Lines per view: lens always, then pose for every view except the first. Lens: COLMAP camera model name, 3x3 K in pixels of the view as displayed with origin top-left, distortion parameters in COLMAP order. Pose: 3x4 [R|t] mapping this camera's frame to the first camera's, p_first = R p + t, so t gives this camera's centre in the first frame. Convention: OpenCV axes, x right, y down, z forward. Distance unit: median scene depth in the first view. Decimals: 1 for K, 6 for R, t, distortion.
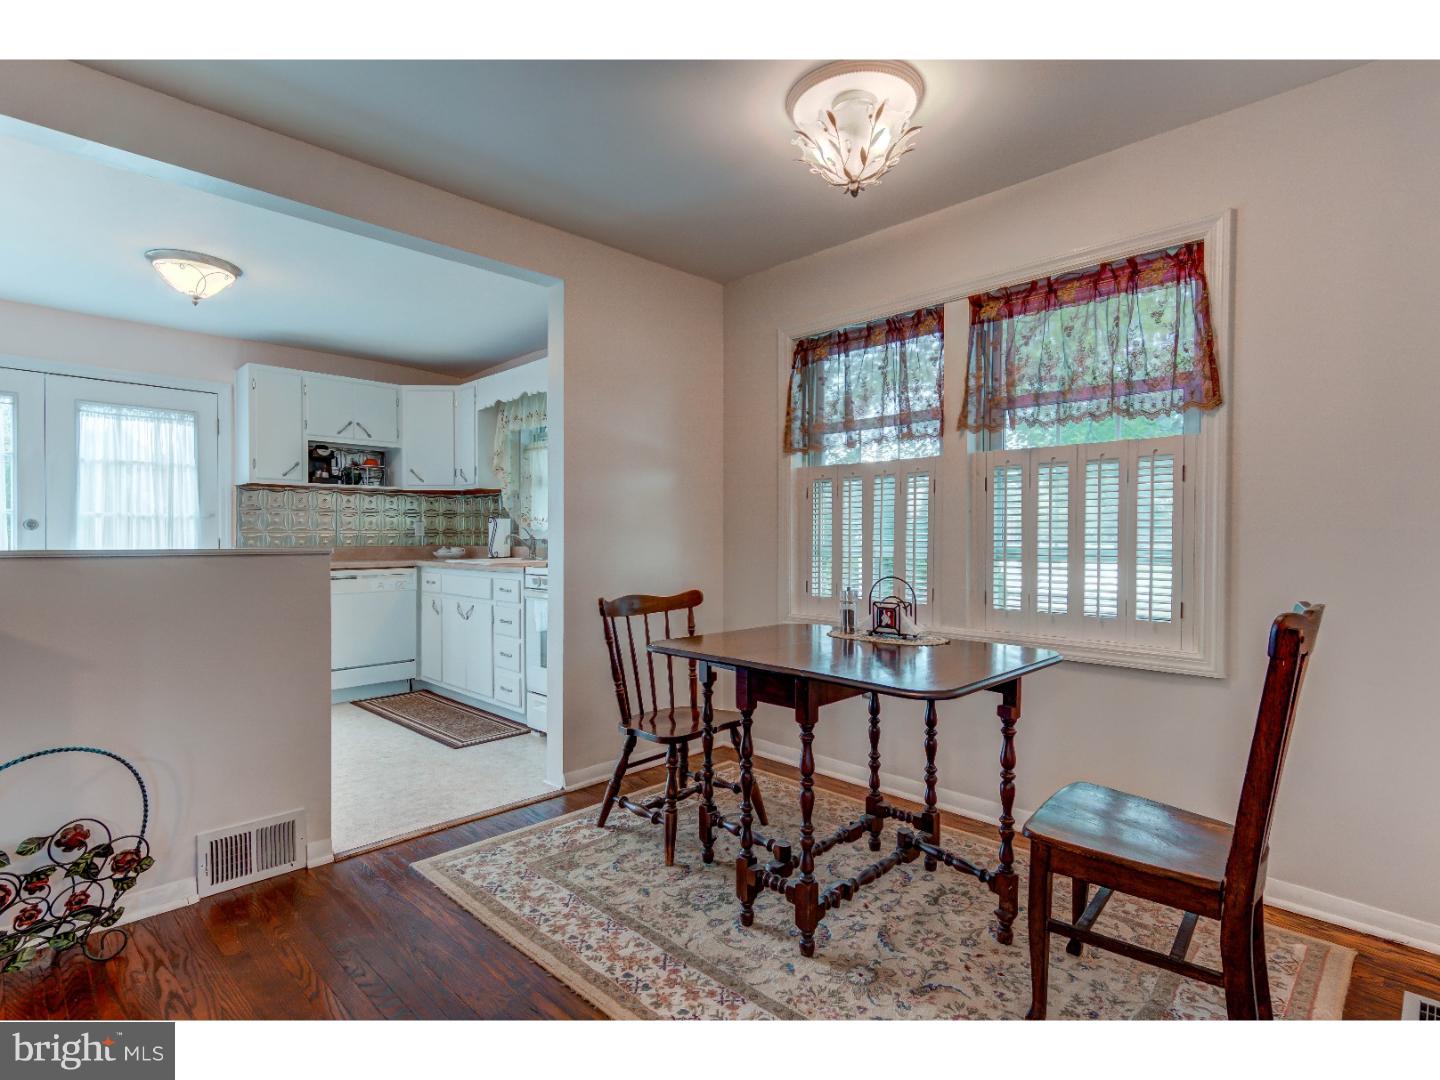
lens RADIAL K [[725.8, 0, 720.5], [0, 725.8, 546.3], [0, 0, 1]] dist [0.017845, -0.004535]
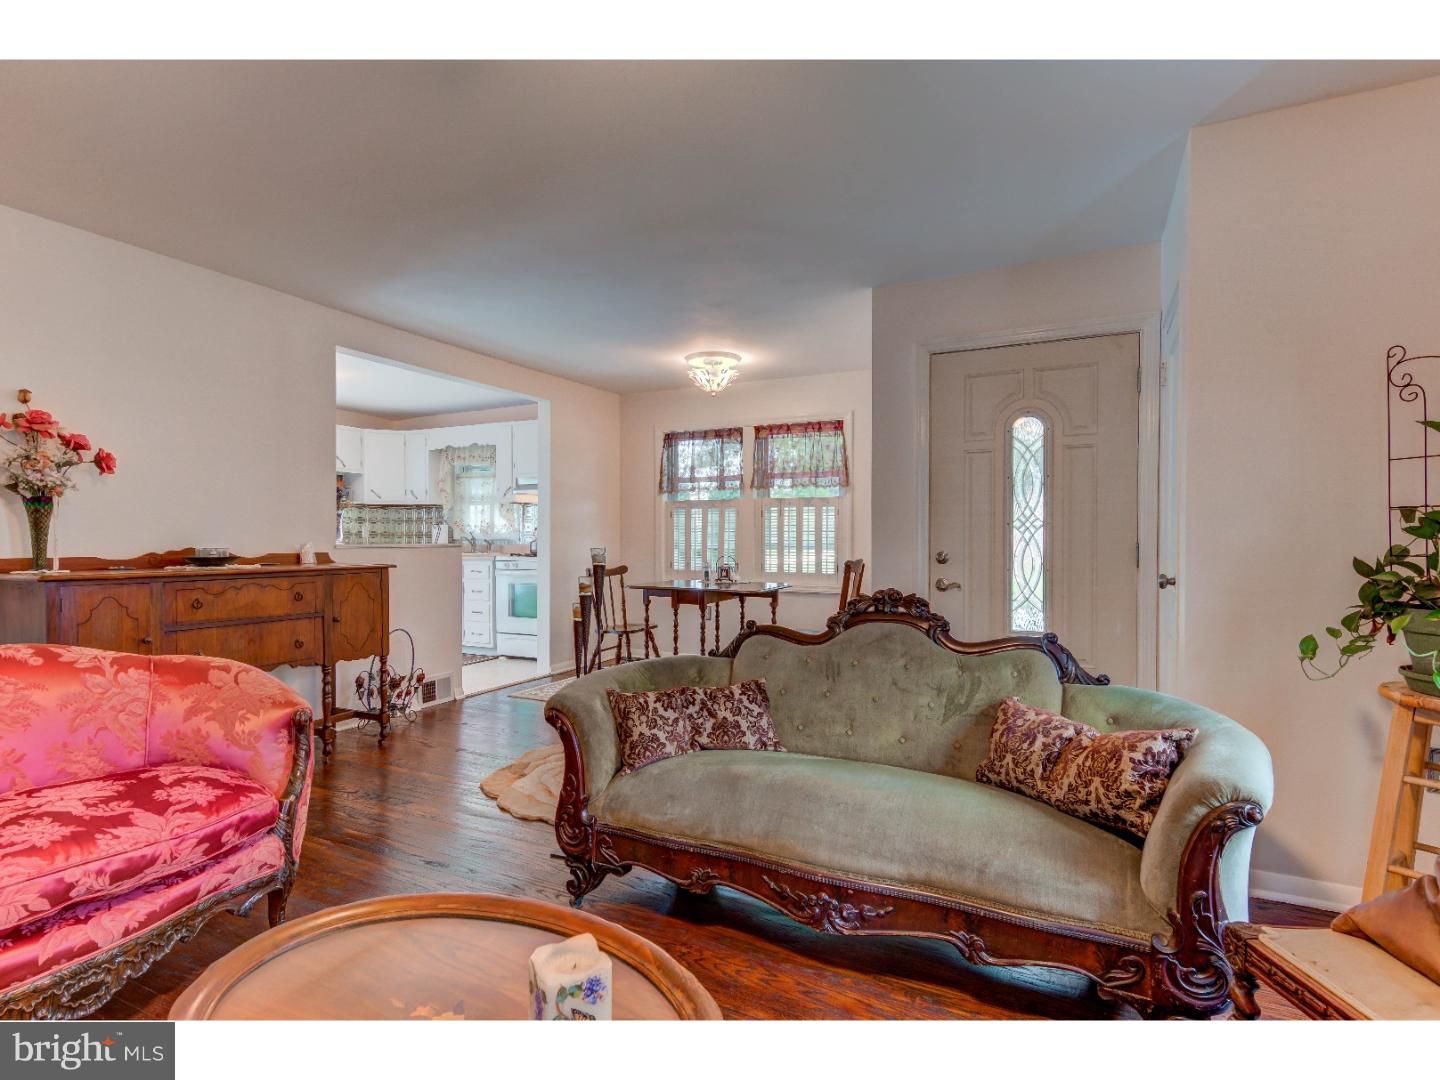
lens RADIAL K [[725.8, 0, 722.0], [0, 725.8, 548.1], [0, 0, 1]] dist [0.017845, -0.004535]
pose [[0.948970, -0.004768, 0.315329, -0.277150], [0.003533, 0.999984, 0.004490, 0.003923], [-0.315345, -0.003147, 0.948972, -0.654073]]
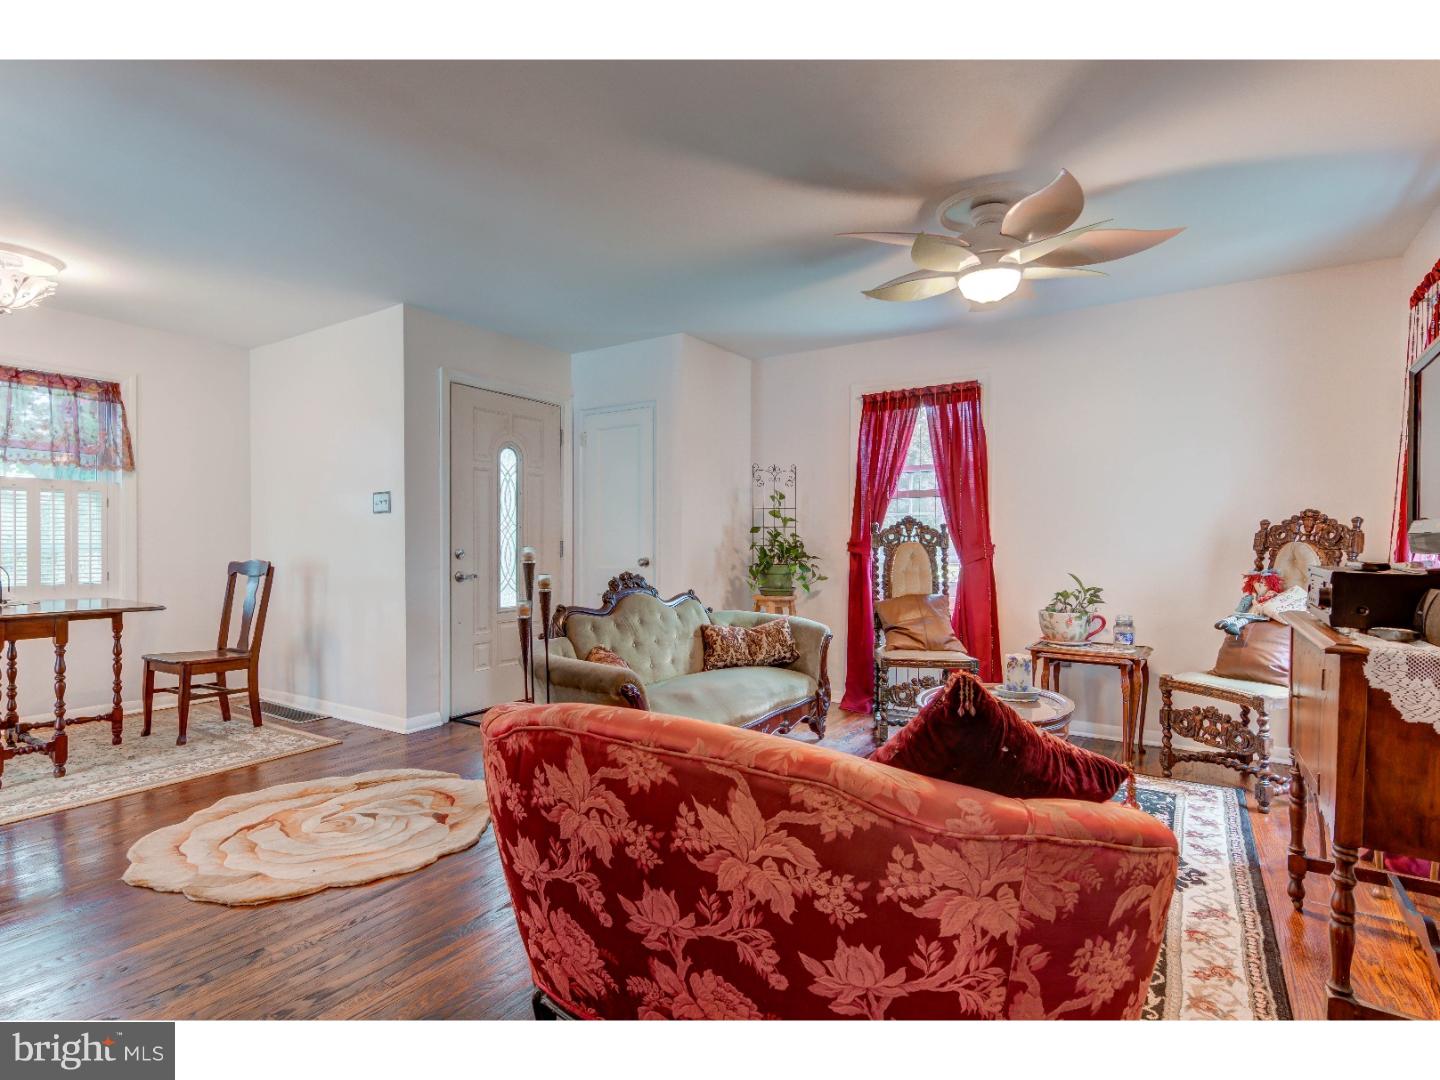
lens RADIAL K [[725.8, 0, 720.1], [0, 725.8, 546.4], [0, 0, 1]] dist [0.017845, -0.004535]
pose [[-0.211909, -0.009106, 0.977247, -0.834741], [0.004856, 0.999934, 0.010371, 0.000246], [-0.977277, 0.006943, -0.211851, -0.068511]]
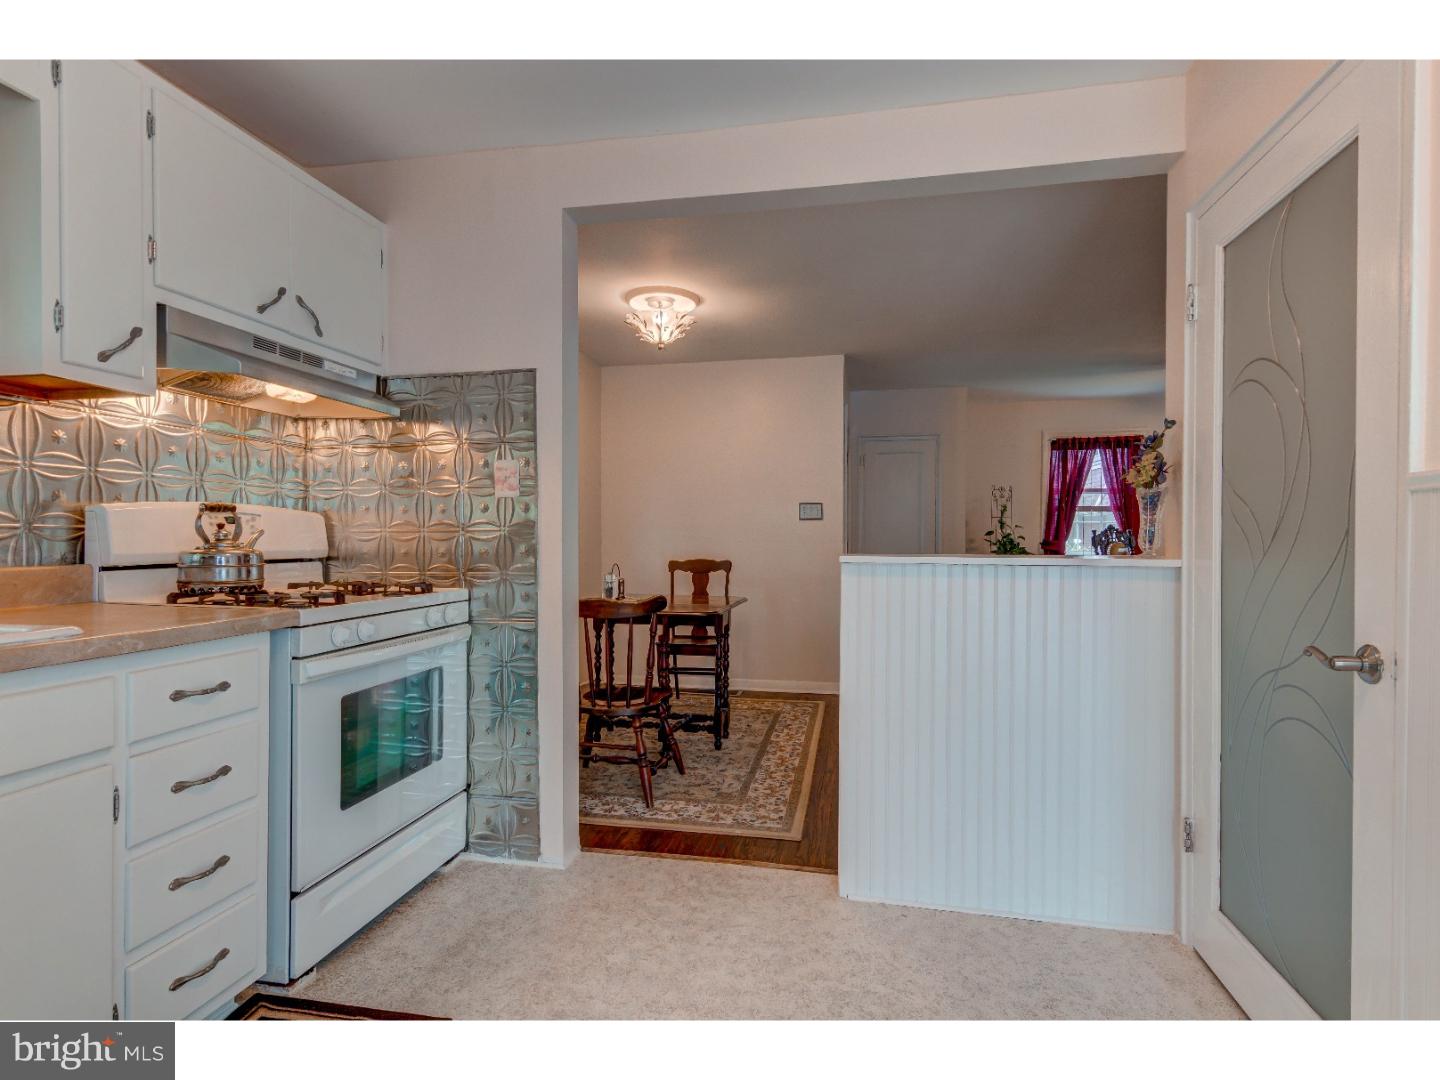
lens RADIAL K [[725.8, 0, 719.3], [0, 725.8, 544.4], [0, 0, 1]] dist [0.017845, -0.004535]
pose [[-0.554081, -0.013965, 0.832346, -0.706714], [0.001456, 0.999841, 0.017744, -0.016990], [-0.832462, 0.011043, -0.553973, 0.951830]]
